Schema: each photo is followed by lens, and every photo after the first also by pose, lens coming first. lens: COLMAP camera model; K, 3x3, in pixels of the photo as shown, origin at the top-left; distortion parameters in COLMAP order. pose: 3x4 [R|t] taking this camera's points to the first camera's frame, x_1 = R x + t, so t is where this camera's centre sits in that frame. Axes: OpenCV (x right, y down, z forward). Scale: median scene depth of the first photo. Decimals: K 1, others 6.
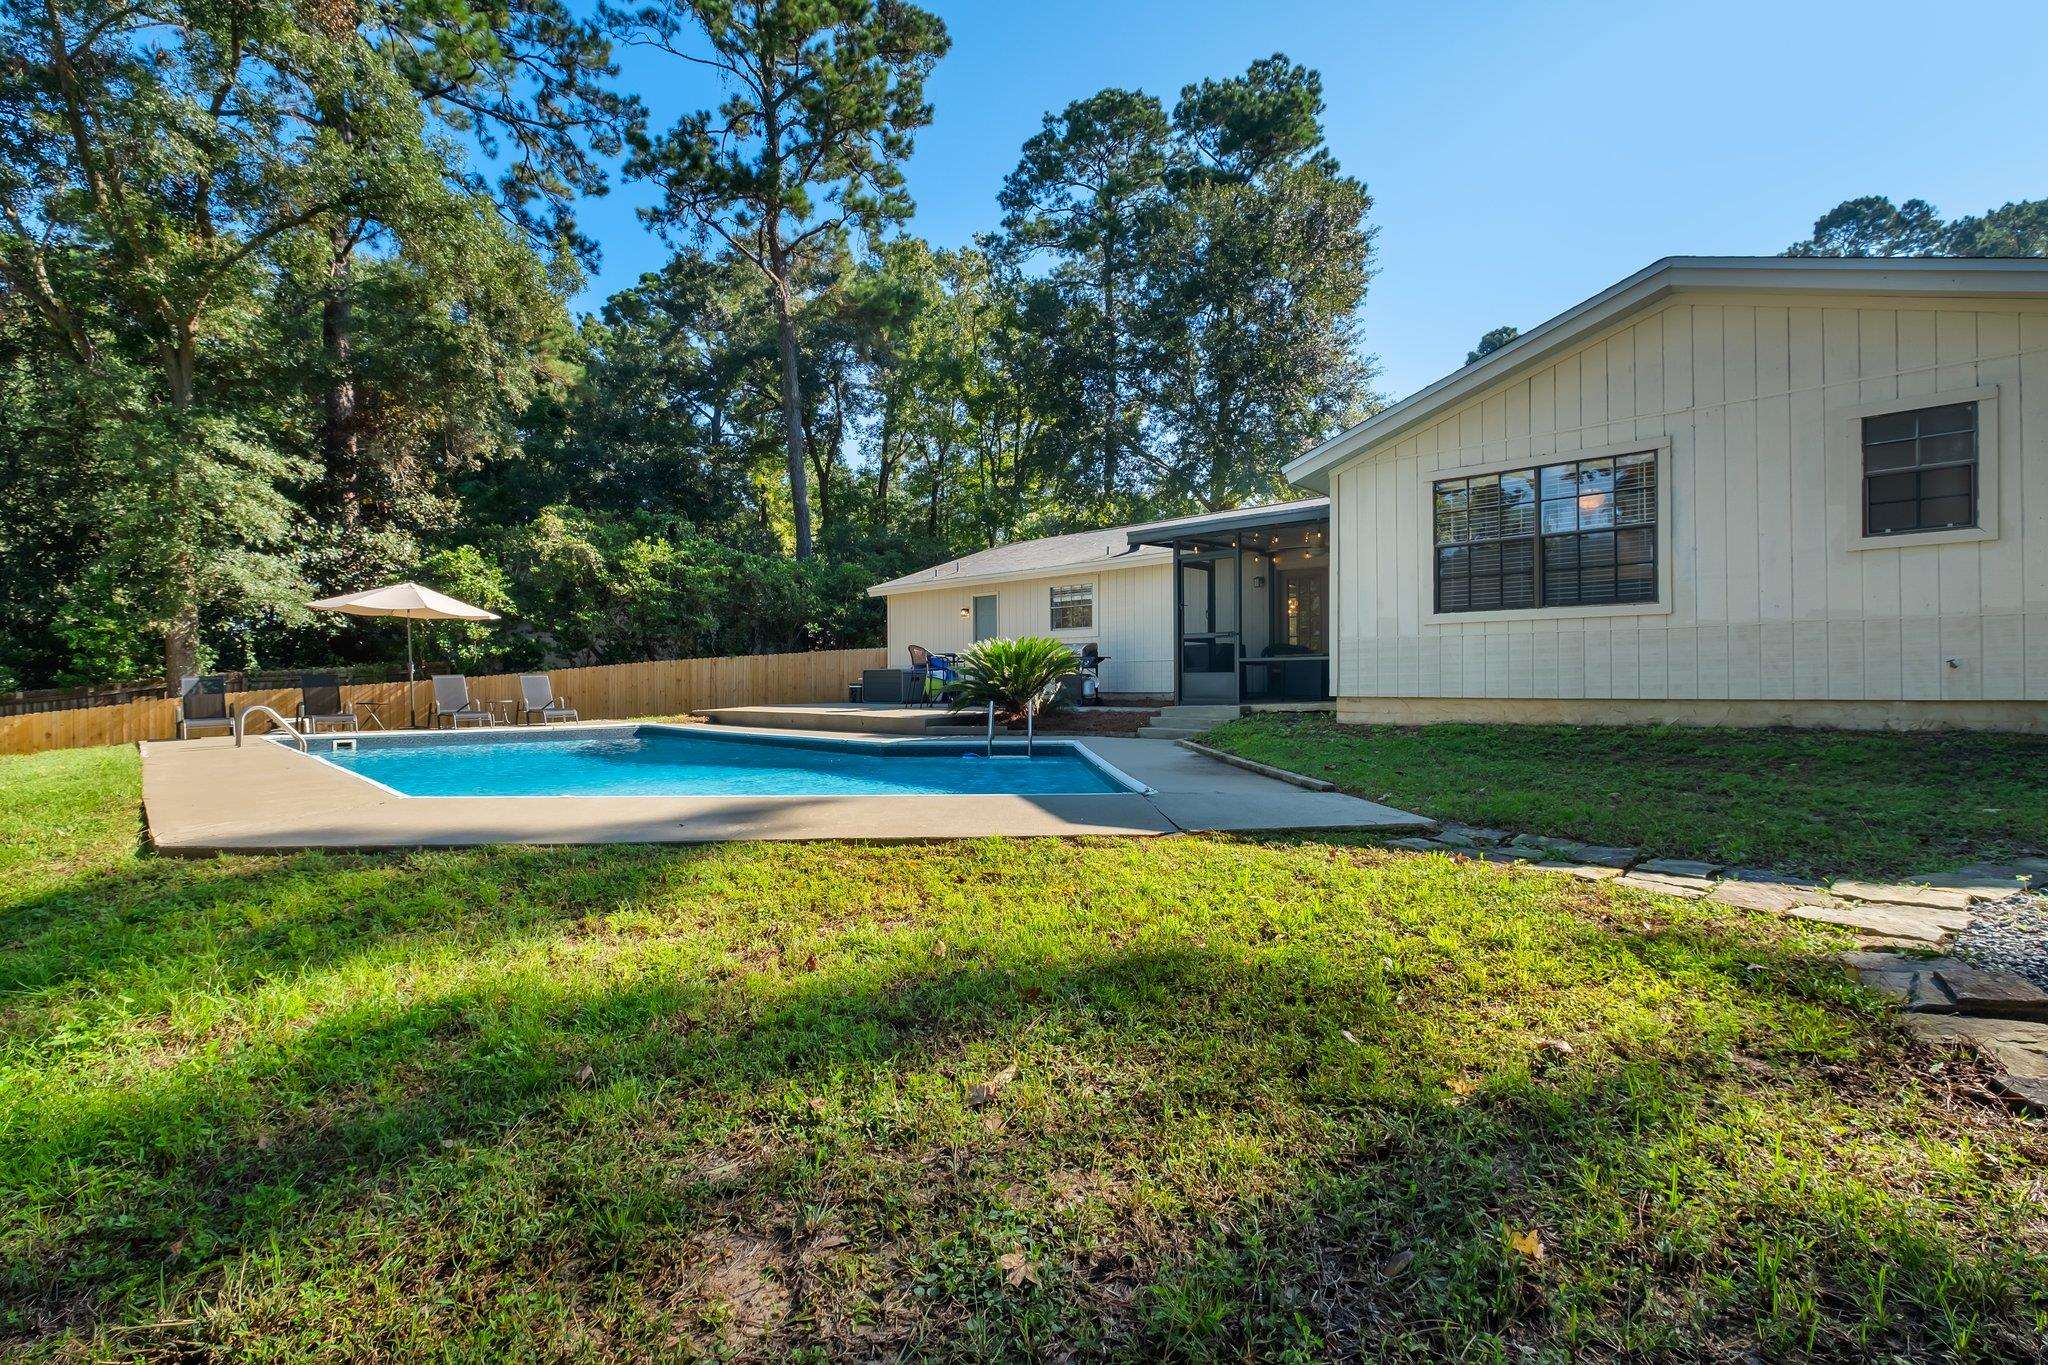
lens RADIAL K [[889.4, 0, 1012.1], [0, 889.4, 679.7], [0, 0, 1]] dist [-0.002085, 0.000696]
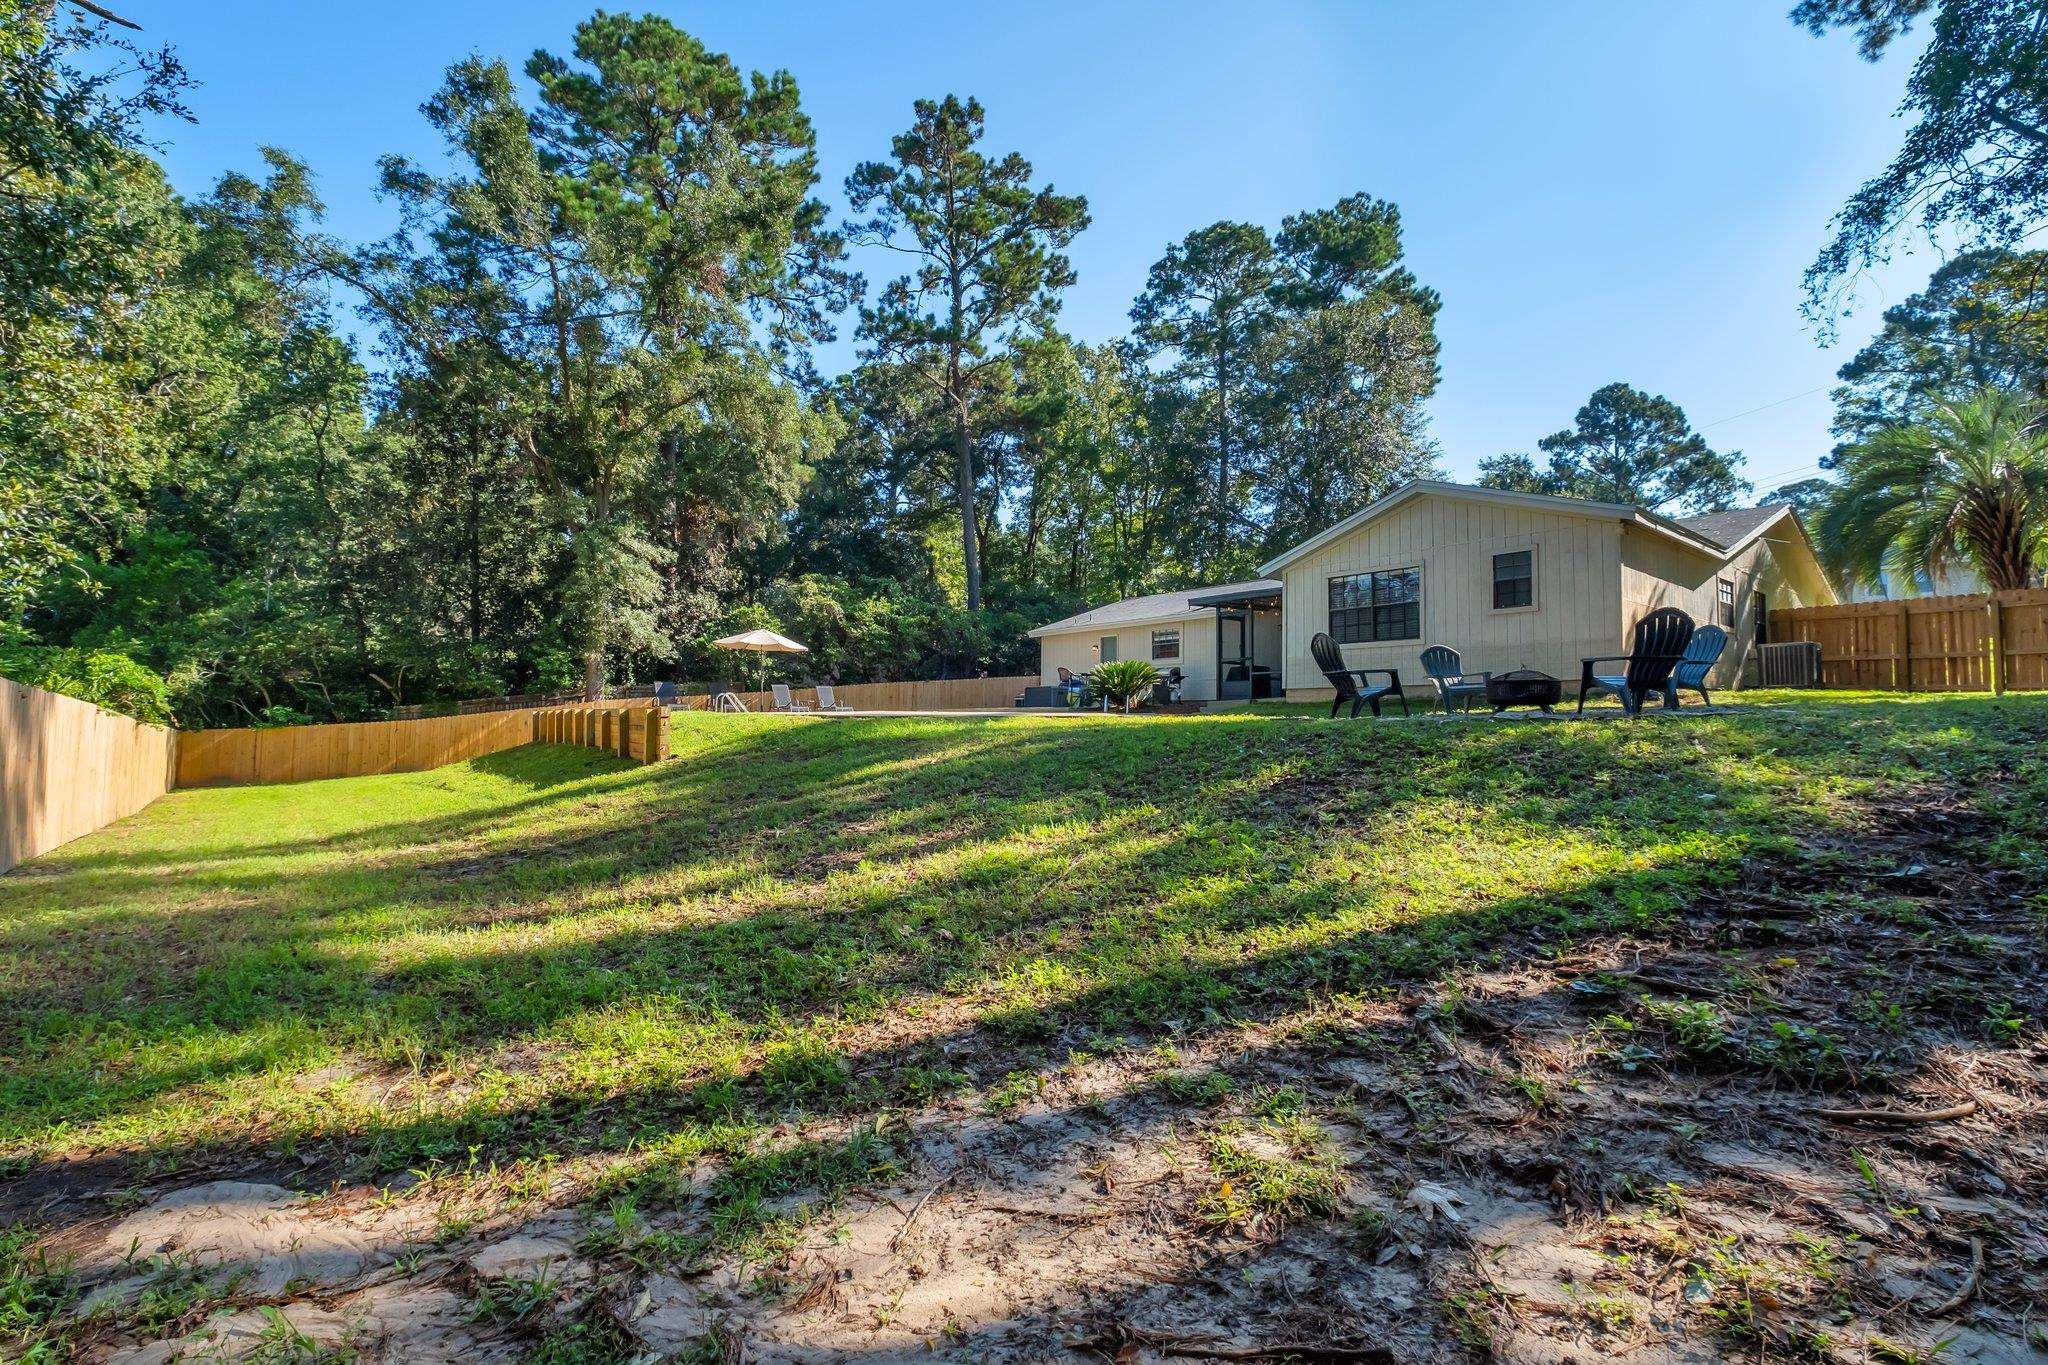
lens RADIAL K [[889.4, 0, 1012.1], [0, 889.4, 679.7], [0, 0, 1]] dist [-0.002085, 0.000696]
pose [[0.988003, 0.006779, -0.154287, 0.023149], [-0.014053, 0.998838, -0.046100, 0.027769], [0.153795, 0.047715, 0.986950, -0.281309]]
